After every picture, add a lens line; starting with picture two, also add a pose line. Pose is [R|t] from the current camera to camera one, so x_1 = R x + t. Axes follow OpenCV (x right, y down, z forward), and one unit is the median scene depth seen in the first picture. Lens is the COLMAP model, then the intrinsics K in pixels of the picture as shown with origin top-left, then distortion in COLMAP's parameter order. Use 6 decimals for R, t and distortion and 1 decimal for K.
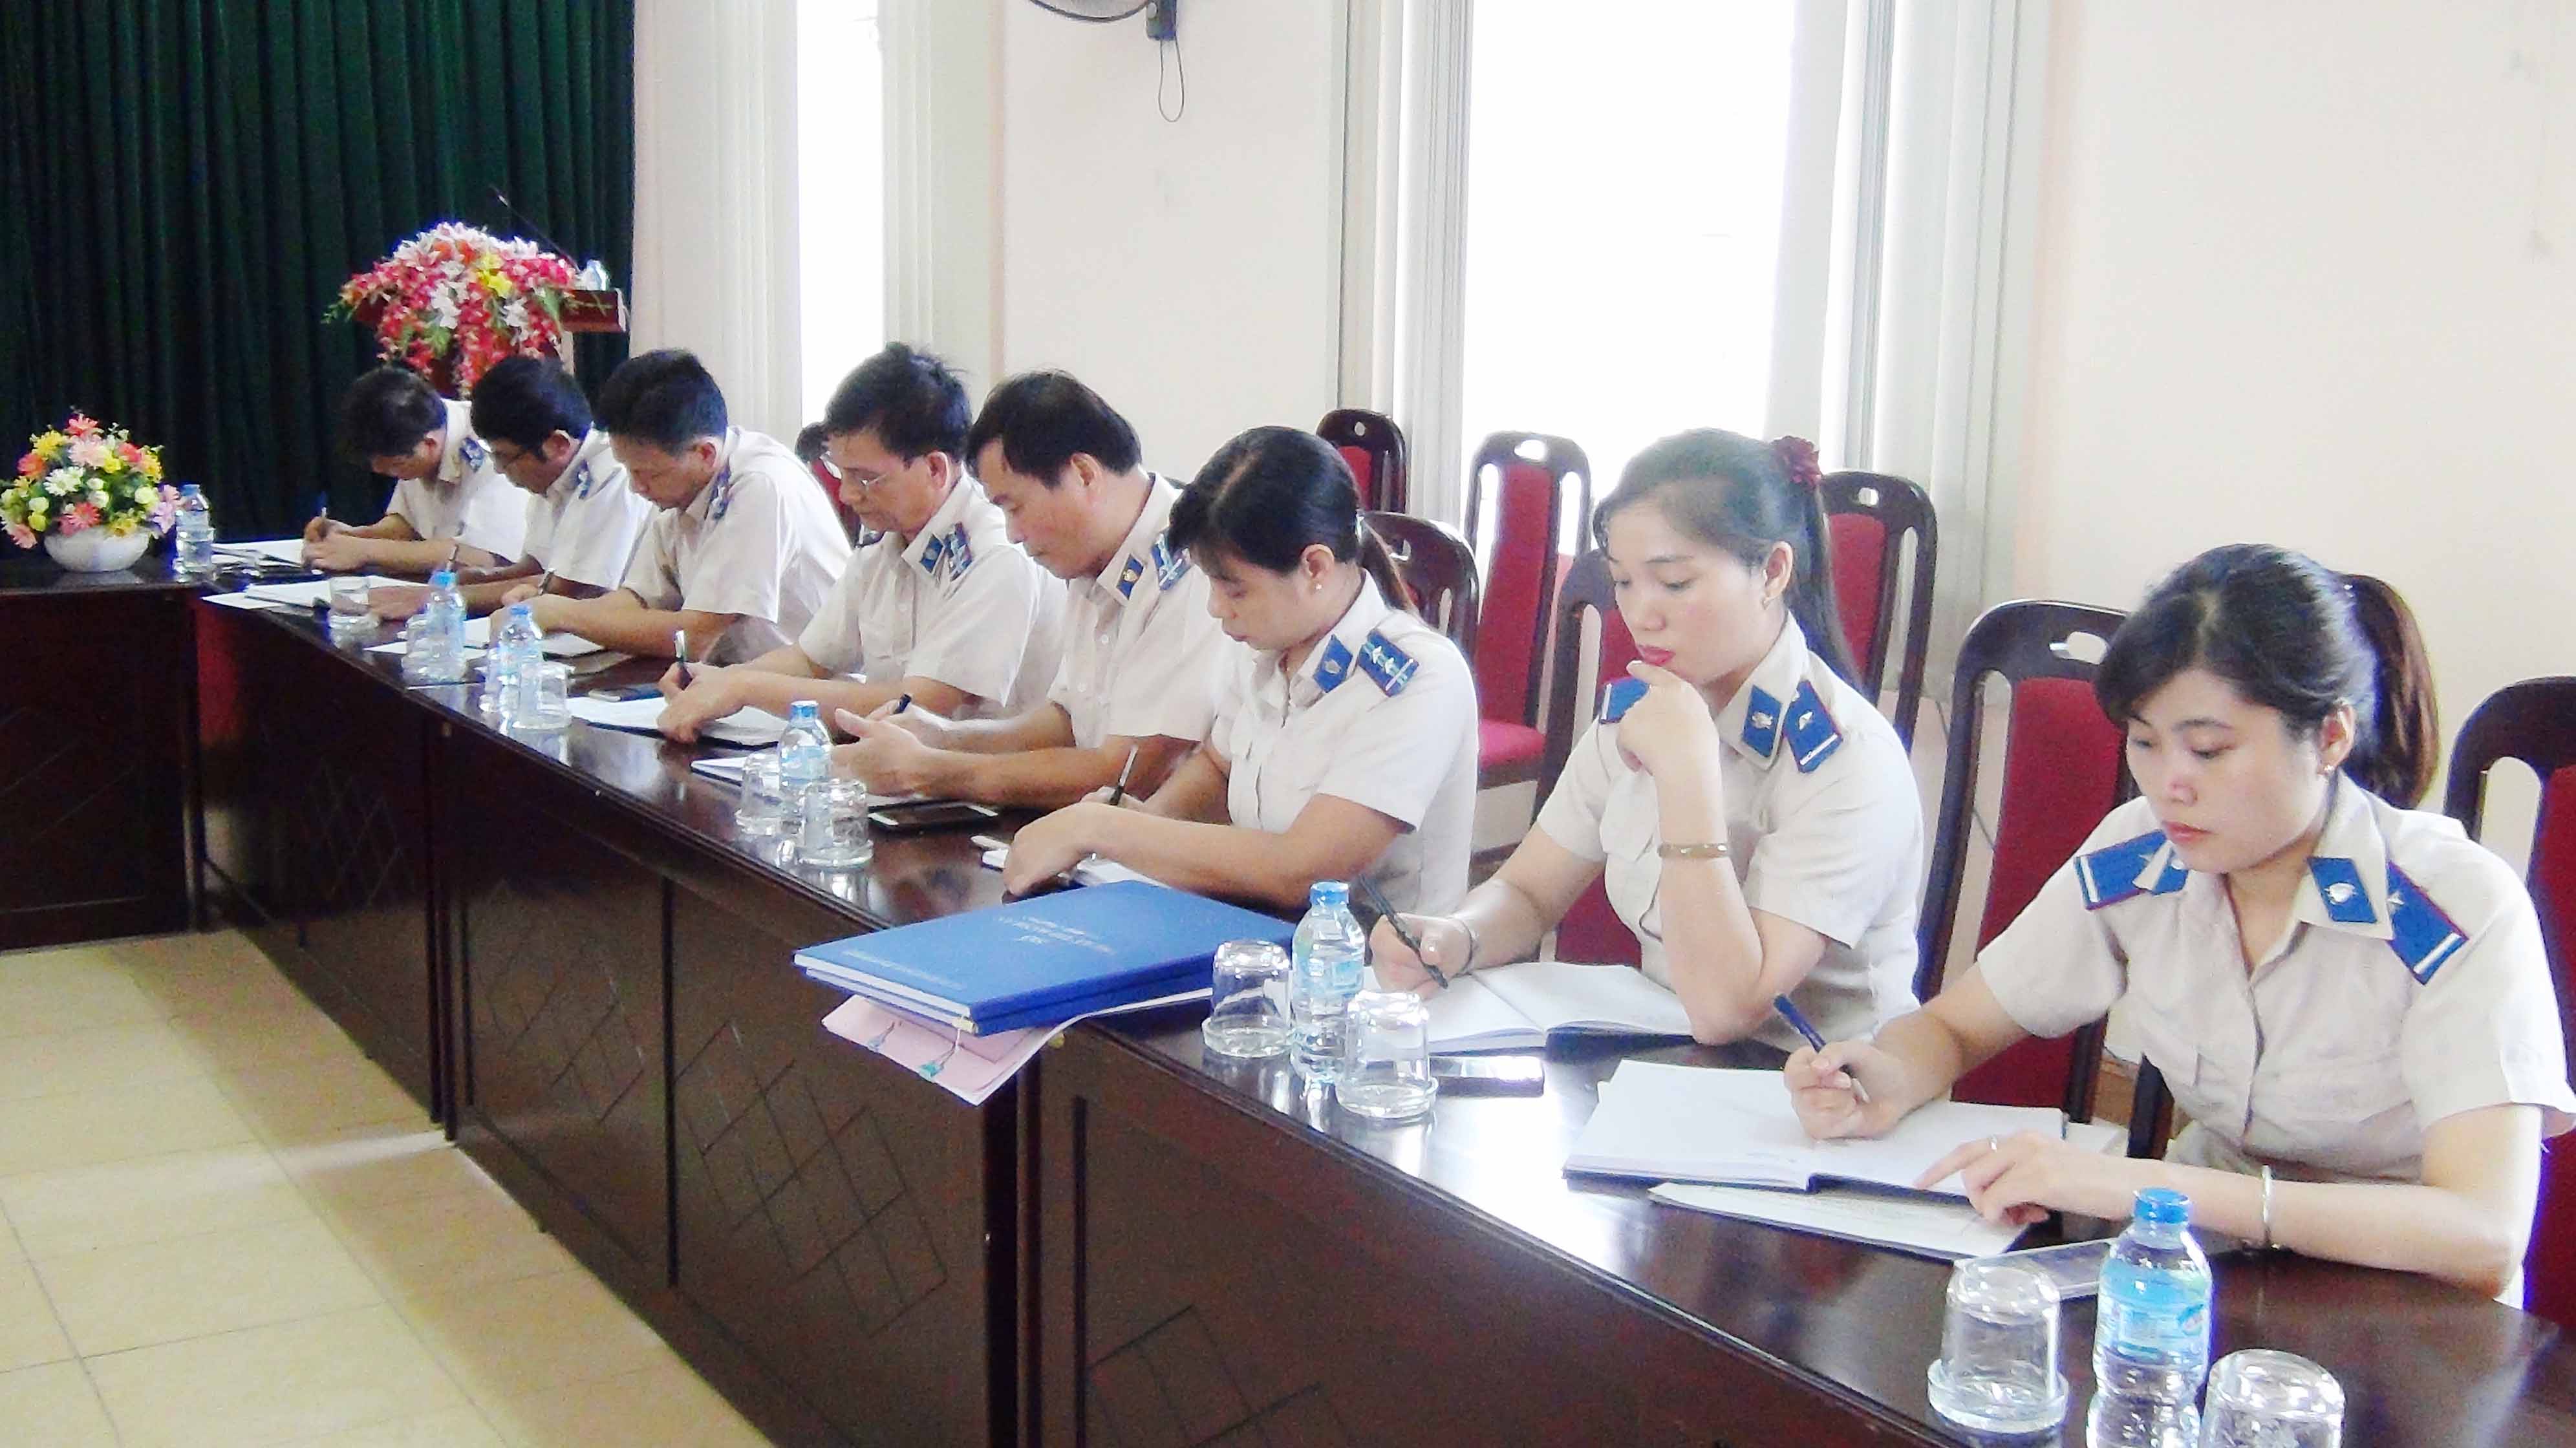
lens RADIAL K [[2717.9, 0, 1280.2], [0, 2717.9, 745.5], [0, 0, 1]] dist [0.003665, 0.000000]
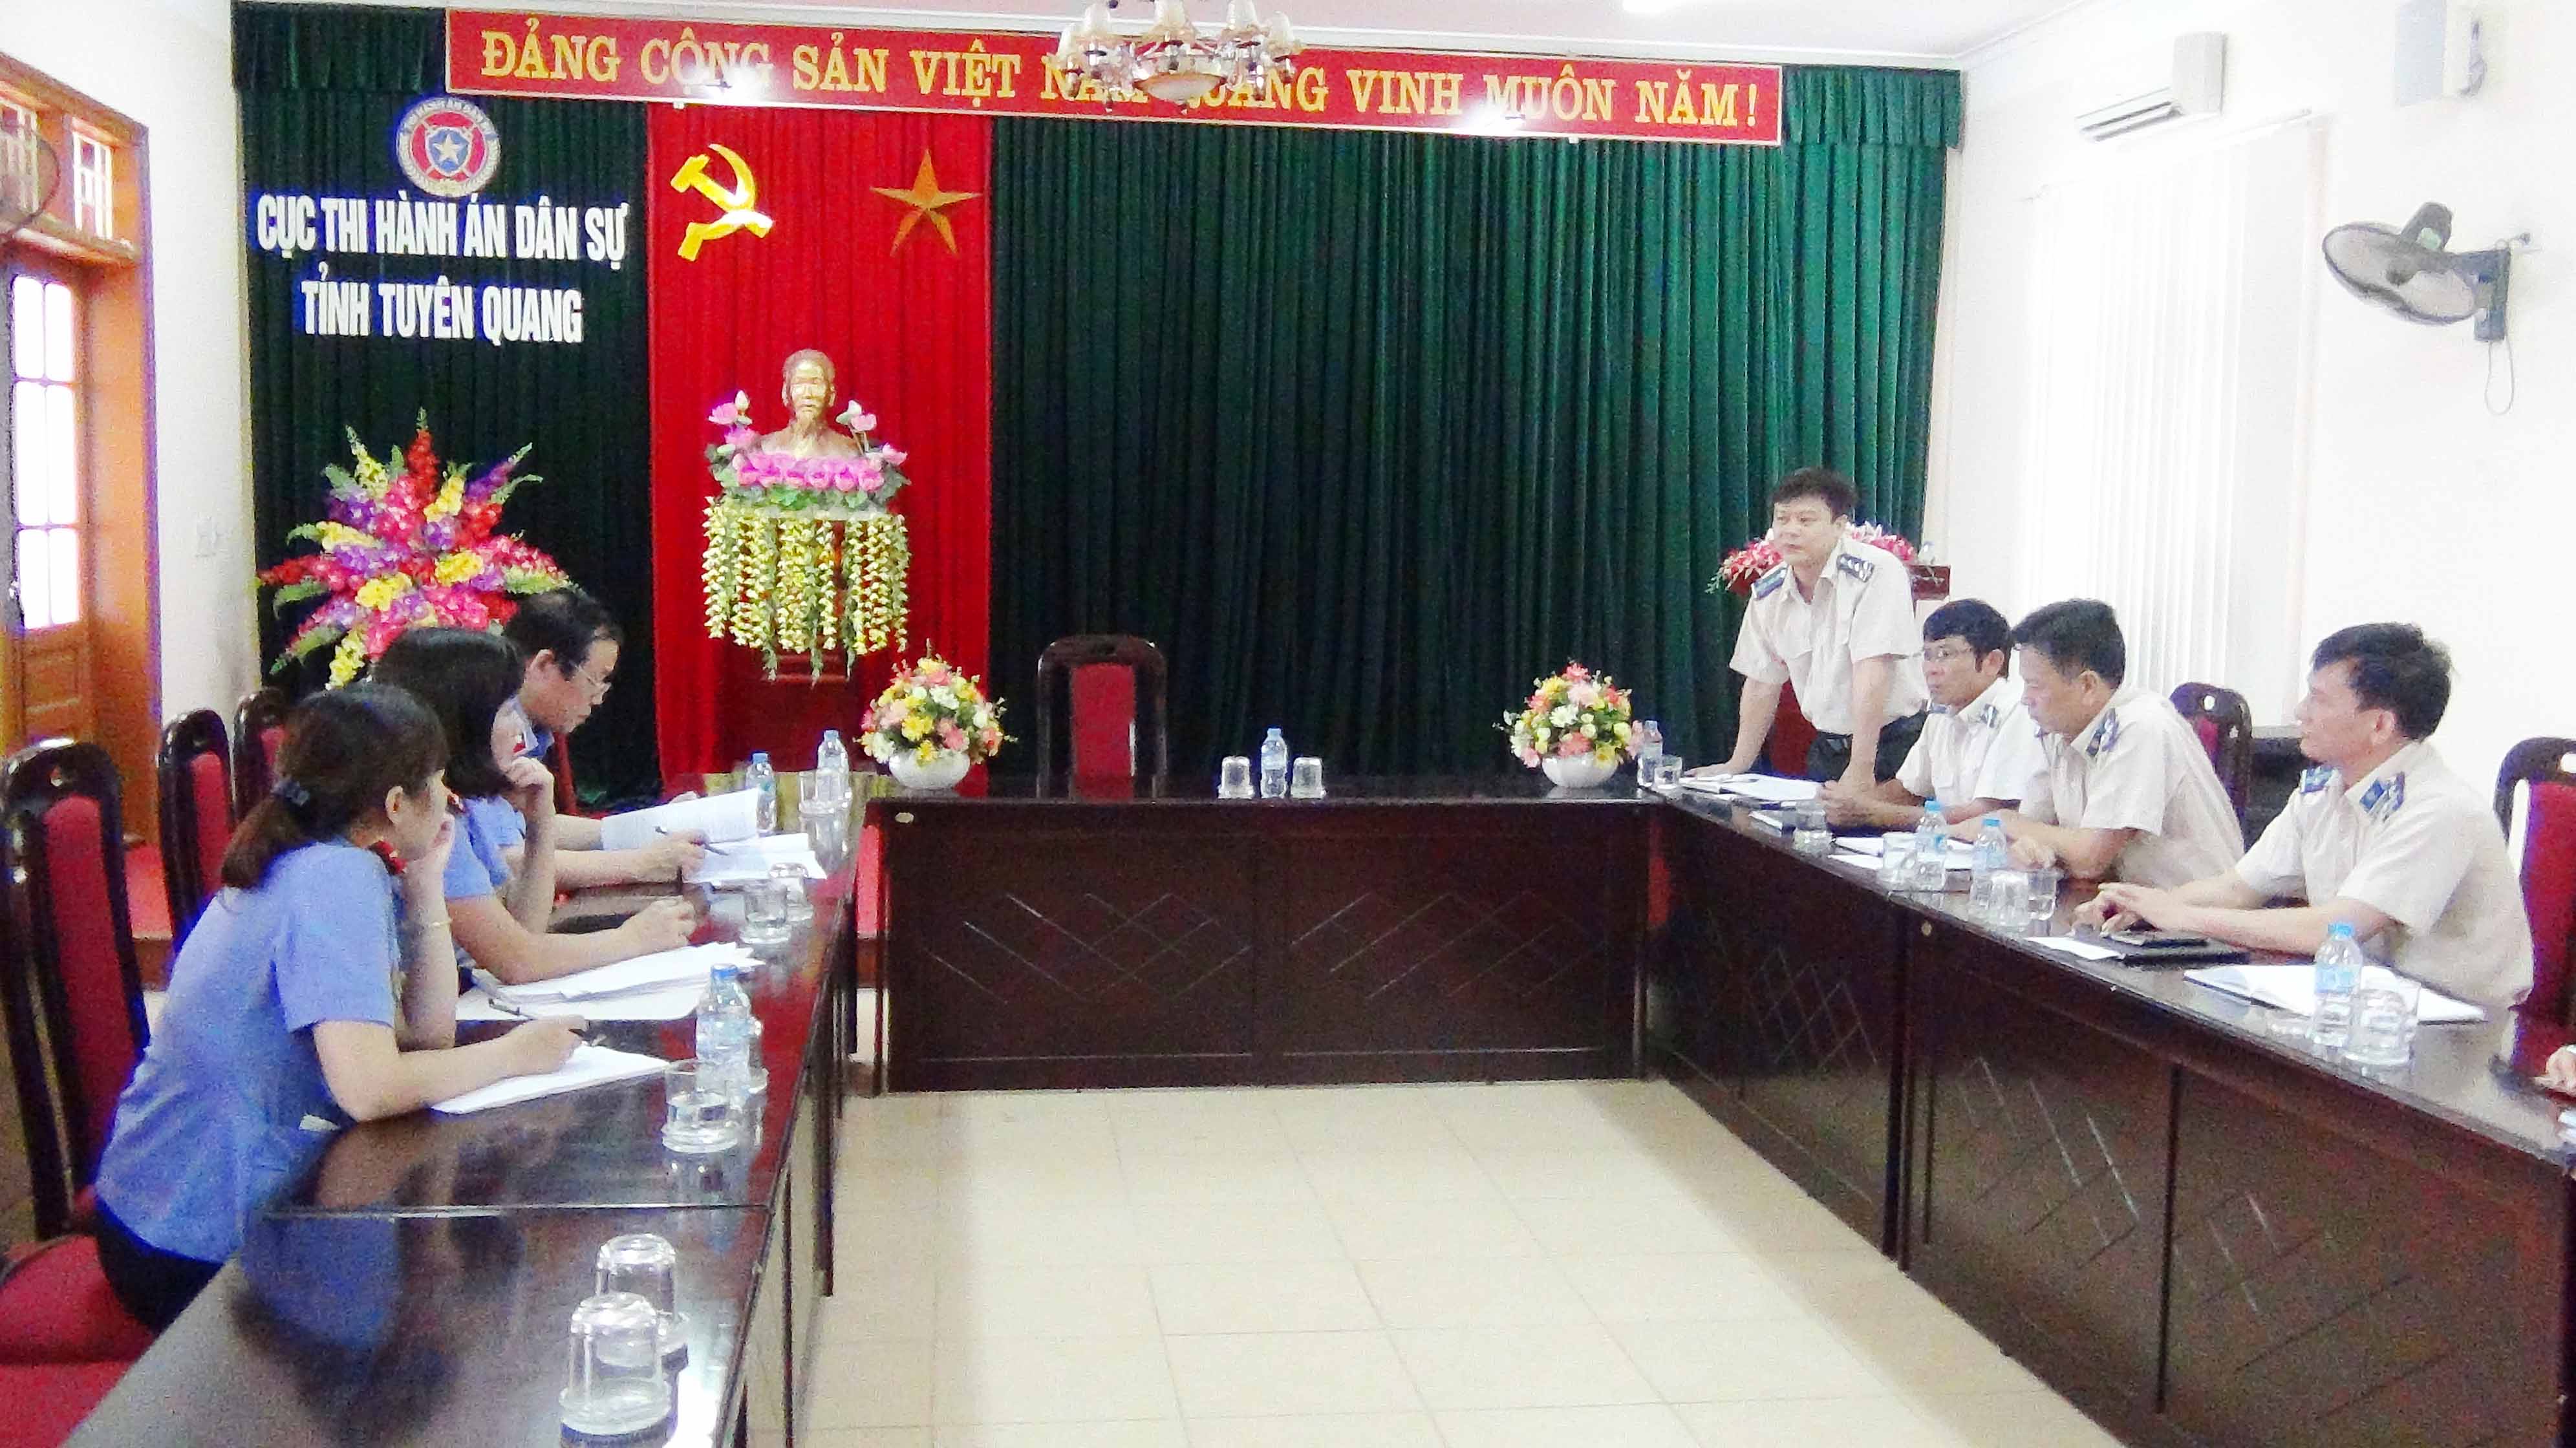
lens RADIAL K [[2466.4, 0, 1286.1], [0, 2466.4, 743.9], [0, 0, 1]] dist [-0.000715, 0.000000]
pose [[0.908551, 0.029815, -0.416708, -0.066336], [-0.067977, 0.994708, -0.077041, 0.010717], [0.412206, 0.098322, 0.905770, -0.077079]]
